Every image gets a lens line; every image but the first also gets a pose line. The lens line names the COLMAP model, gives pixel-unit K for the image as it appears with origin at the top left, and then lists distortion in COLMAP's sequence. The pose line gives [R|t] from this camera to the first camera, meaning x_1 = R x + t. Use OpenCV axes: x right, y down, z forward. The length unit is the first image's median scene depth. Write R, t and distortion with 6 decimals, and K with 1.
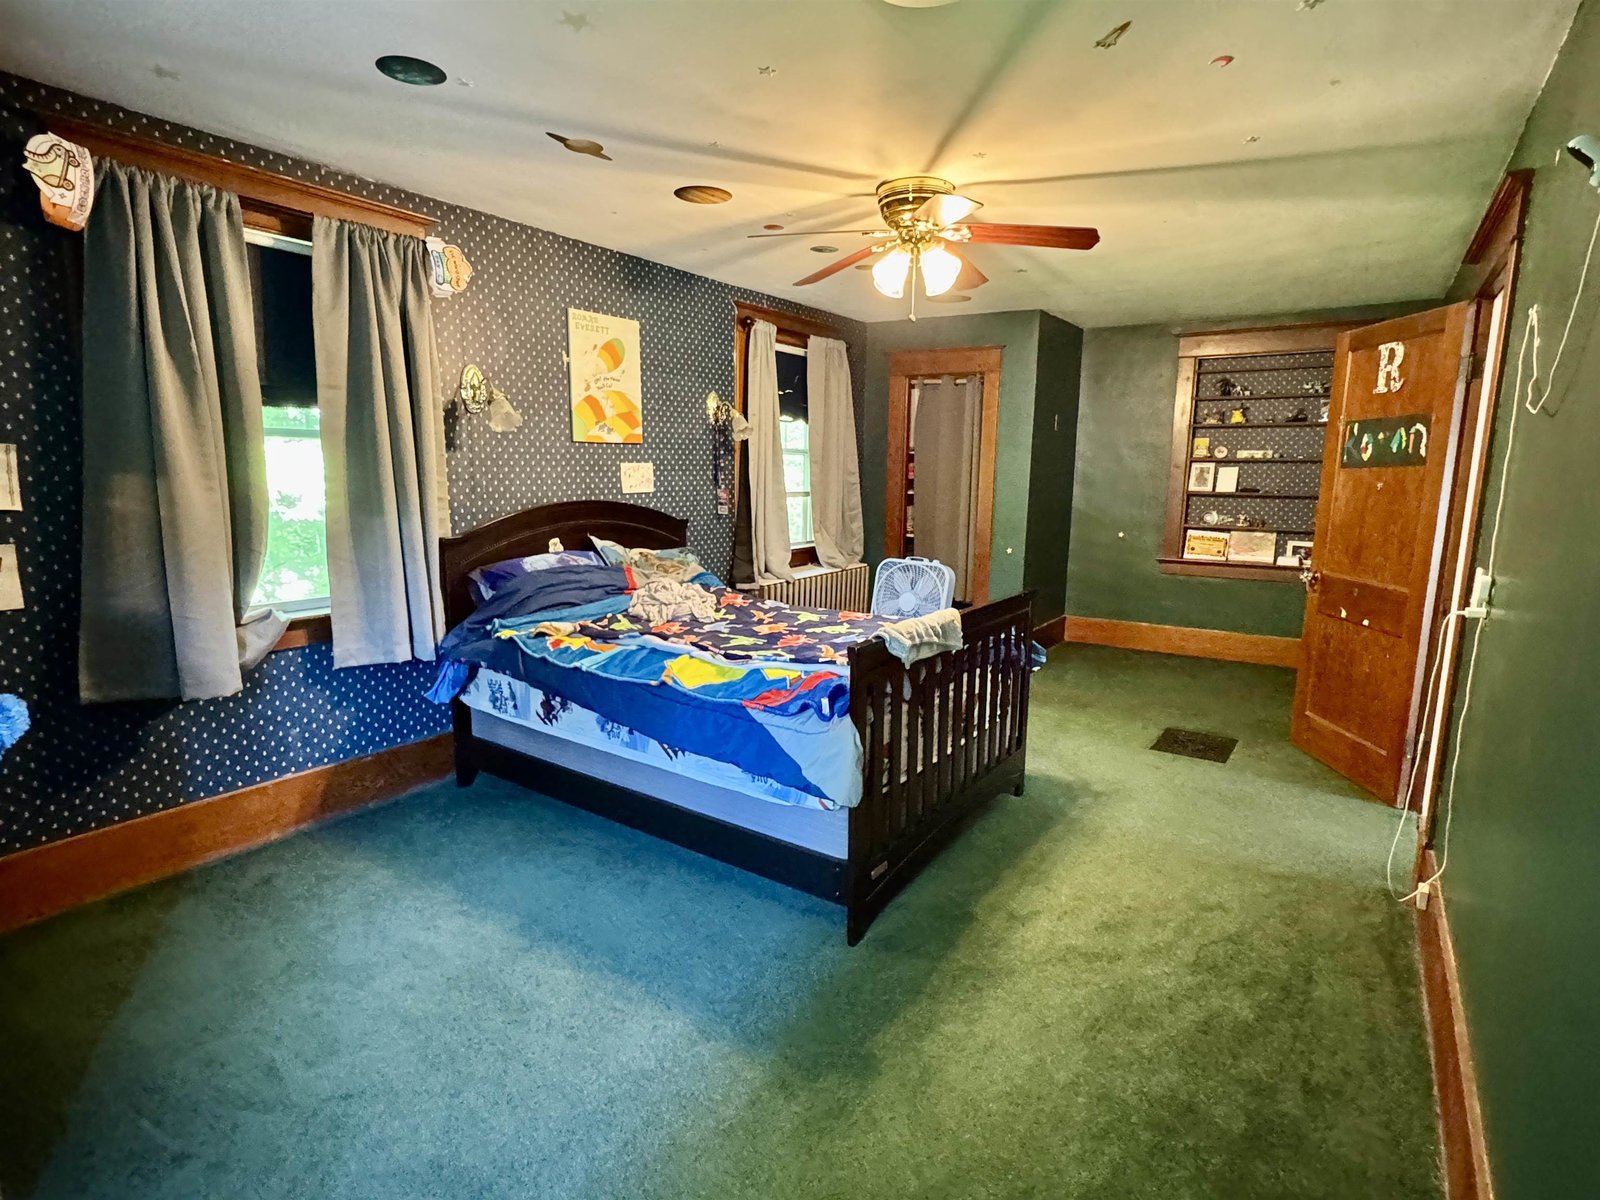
lens RADIAL K [[826.2, 0, 798.7], [0, 826.2, 604.7], [0, 0, 1]] dist [-0.007103, -0.001062]
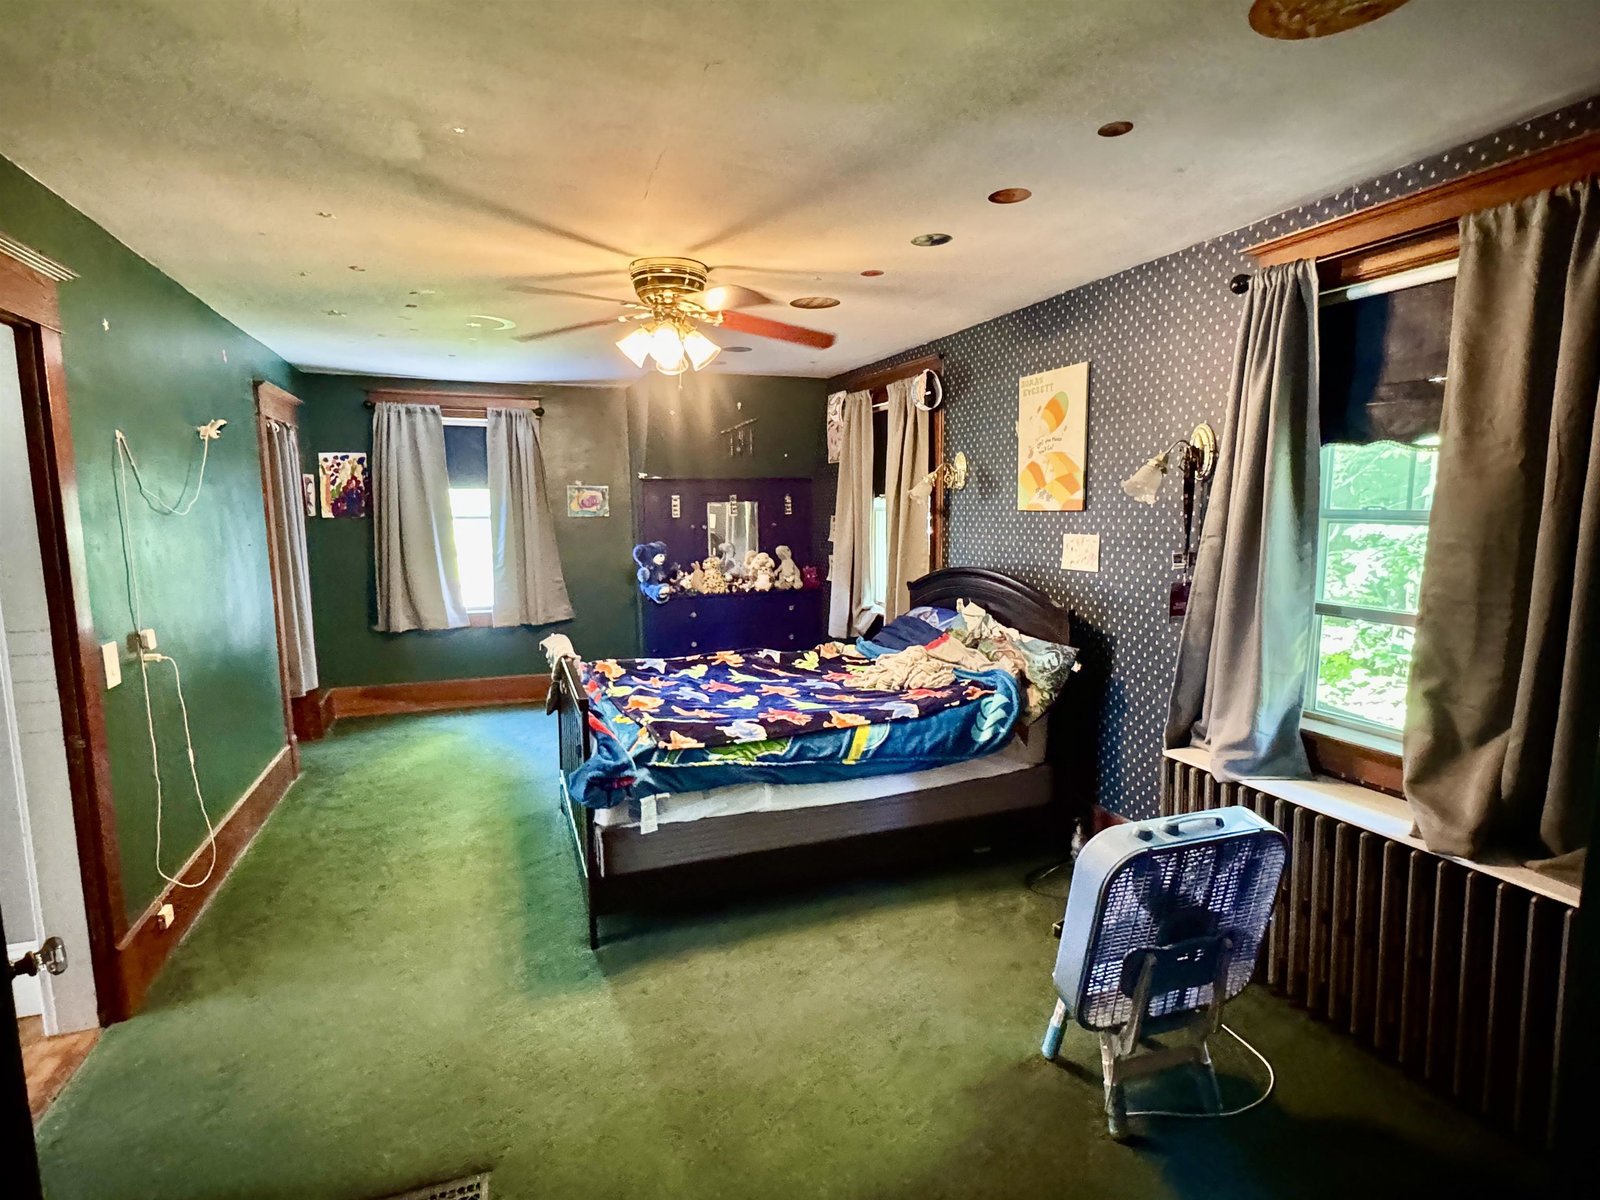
lens RADIAL K [[826.2, 0, 799.4], [0, 826.2, 598.2], [0, 0, 1]] dist [-0.007103, -0.001062]
pose [[-0.573117, 0.091342, -0.814367, 0.665138], [-0.134203, 0.969890, 0.203232, -0.251734], [0.808410, 0.225766, -0.543602, 1.299292]]
